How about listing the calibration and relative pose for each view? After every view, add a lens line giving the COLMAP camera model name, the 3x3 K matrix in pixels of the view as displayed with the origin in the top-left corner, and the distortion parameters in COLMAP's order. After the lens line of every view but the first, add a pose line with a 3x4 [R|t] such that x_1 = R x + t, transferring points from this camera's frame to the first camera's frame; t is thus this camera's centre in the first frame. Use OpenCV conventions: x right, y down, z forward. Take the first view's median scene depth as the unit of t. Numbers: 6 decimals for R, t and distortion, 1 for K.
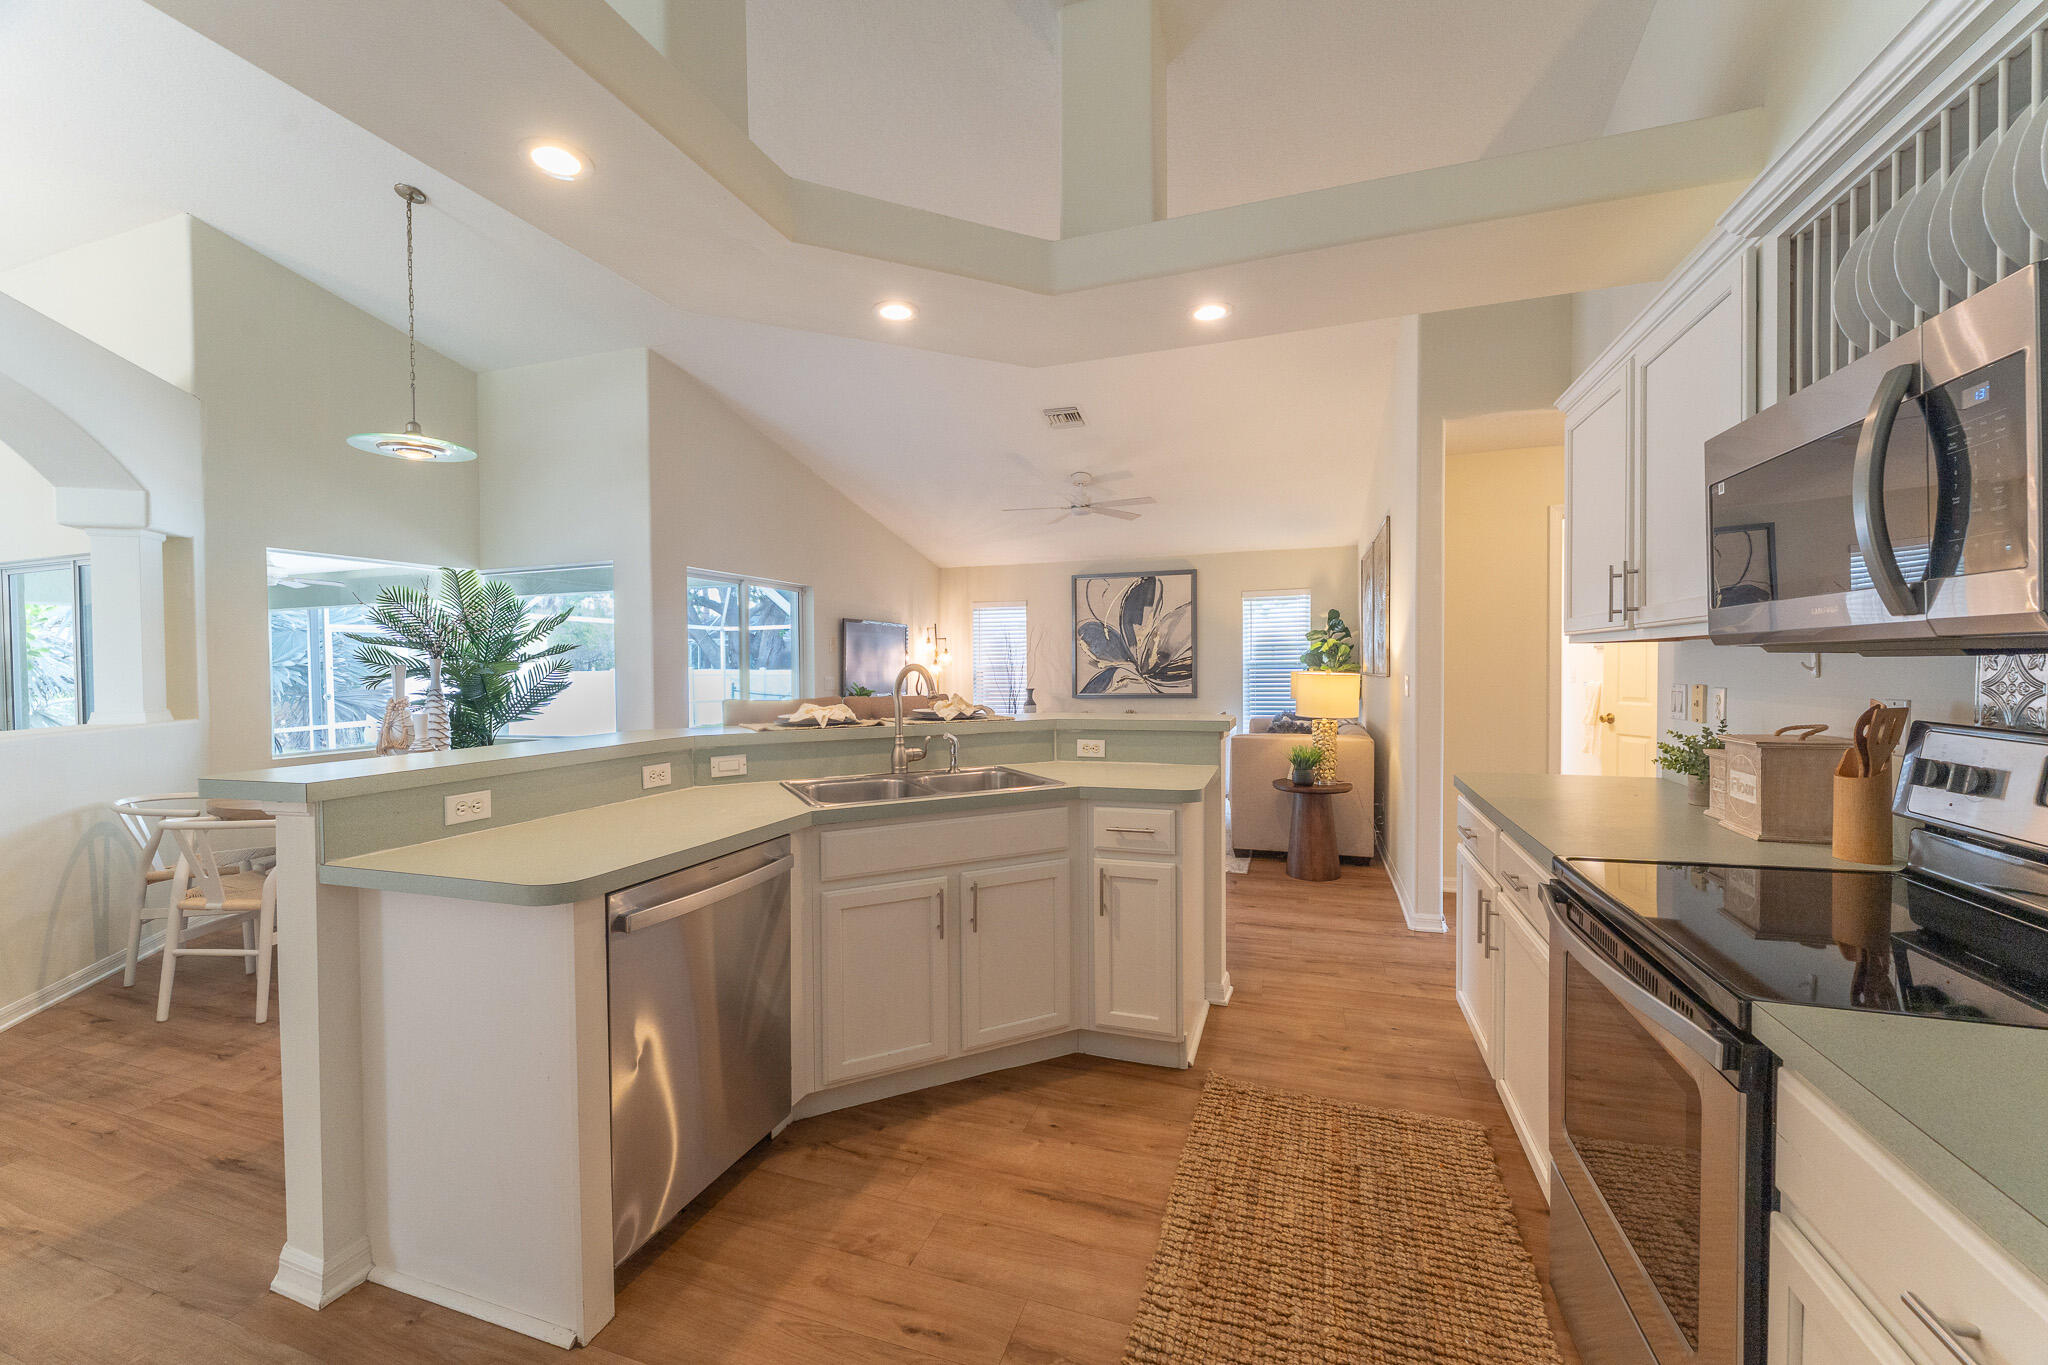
lens RADIAL K [[834.7, 0, 1055.5], [0, 834.7, 686.2], [0, 0, 1]] dist [0.001798, -0.001633]
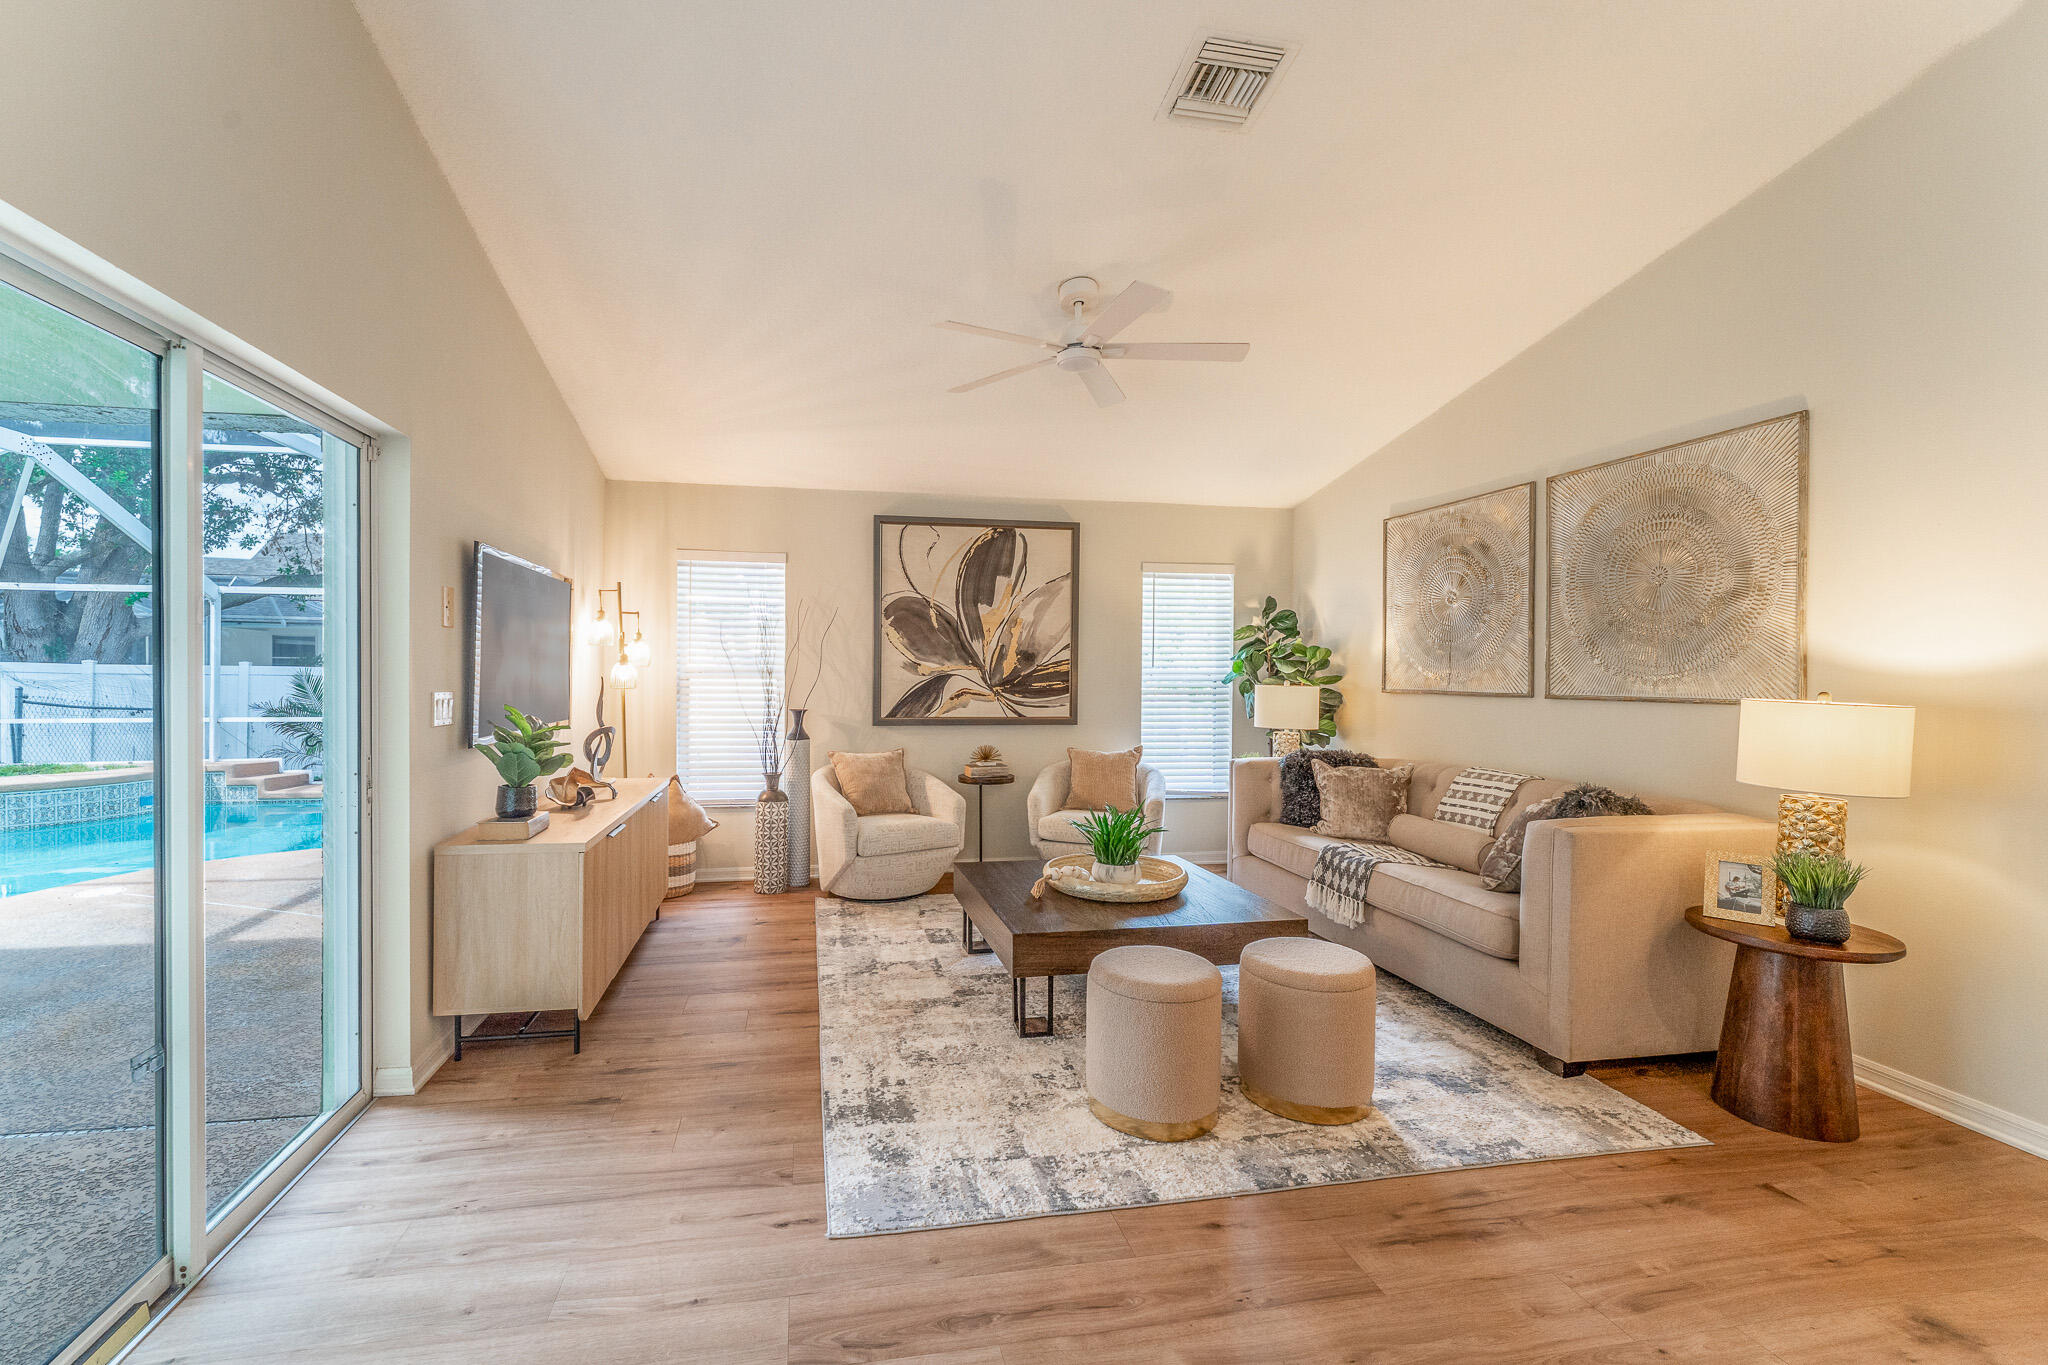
lens RADIAL K [[834.7, 0, 970.4], [0, 834.7, 681.1], [0, 0, 1]] dist [0.001798, -0.001633]
pose [[0.880808, 0.010384, 0.473359, -0.201418], [-0.005848, 0.999922, -0.011053, -0.011342], [-0.473437, 0.006968, 0.880800, 0.468476]]
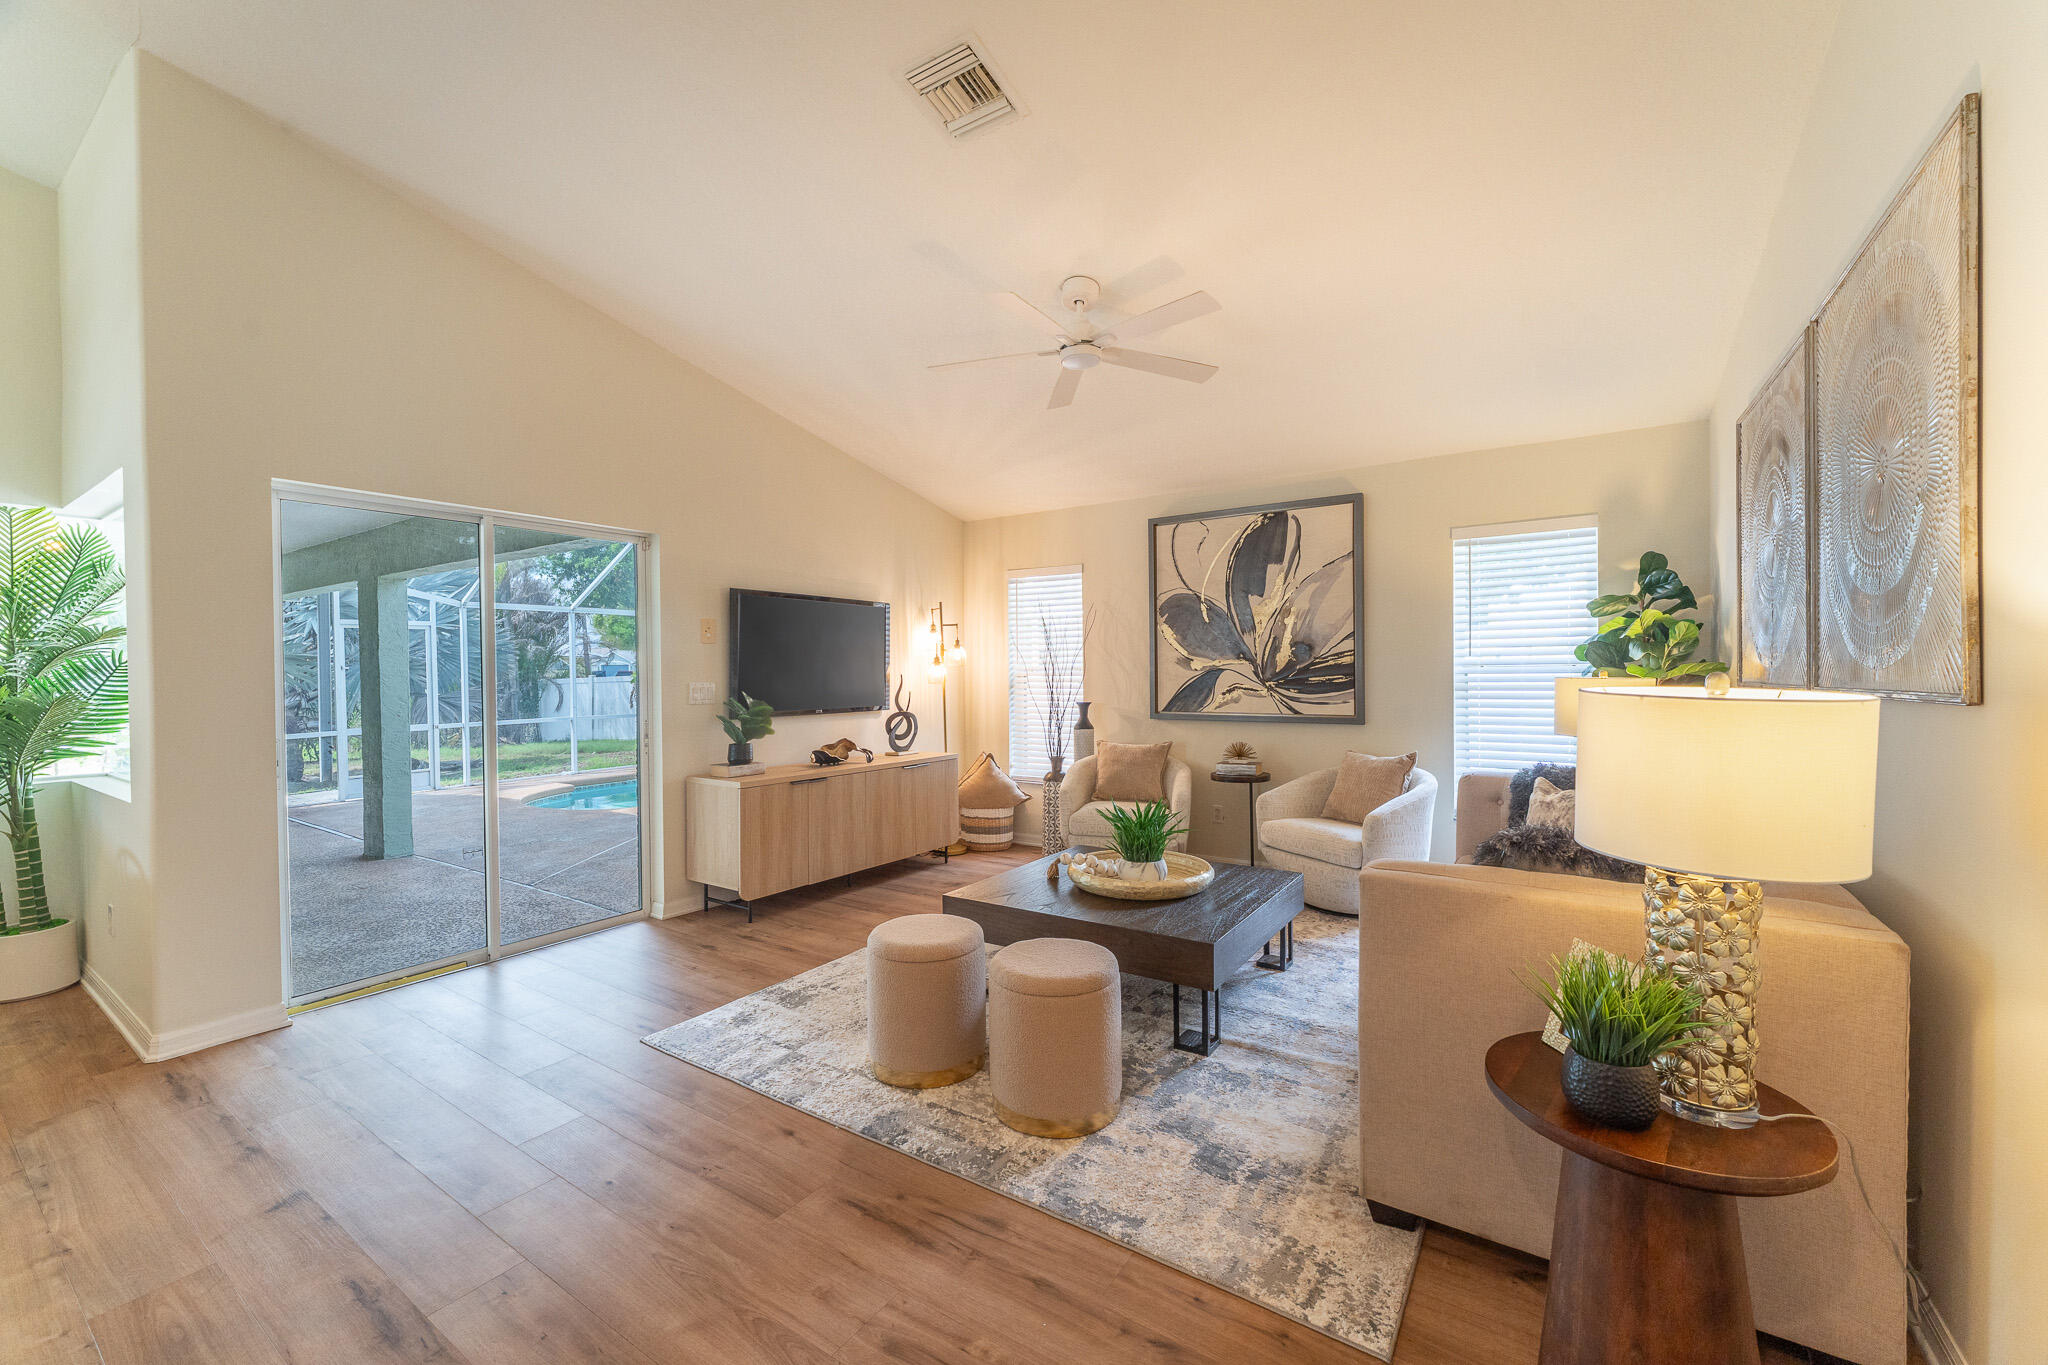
lens RADIAL K [[834.7, 0, 1043.9], [0, 834.7, 677.4], [0, 0, 1]] dist [0.001798, -0.001633]
pose [[0.963665, 0.005919, -0.267047, 0.111626], [-0.009278, 0.999893, -0.011319, -0.008874], [0.266951, 0.013385, 0.963617, 0.402027]]
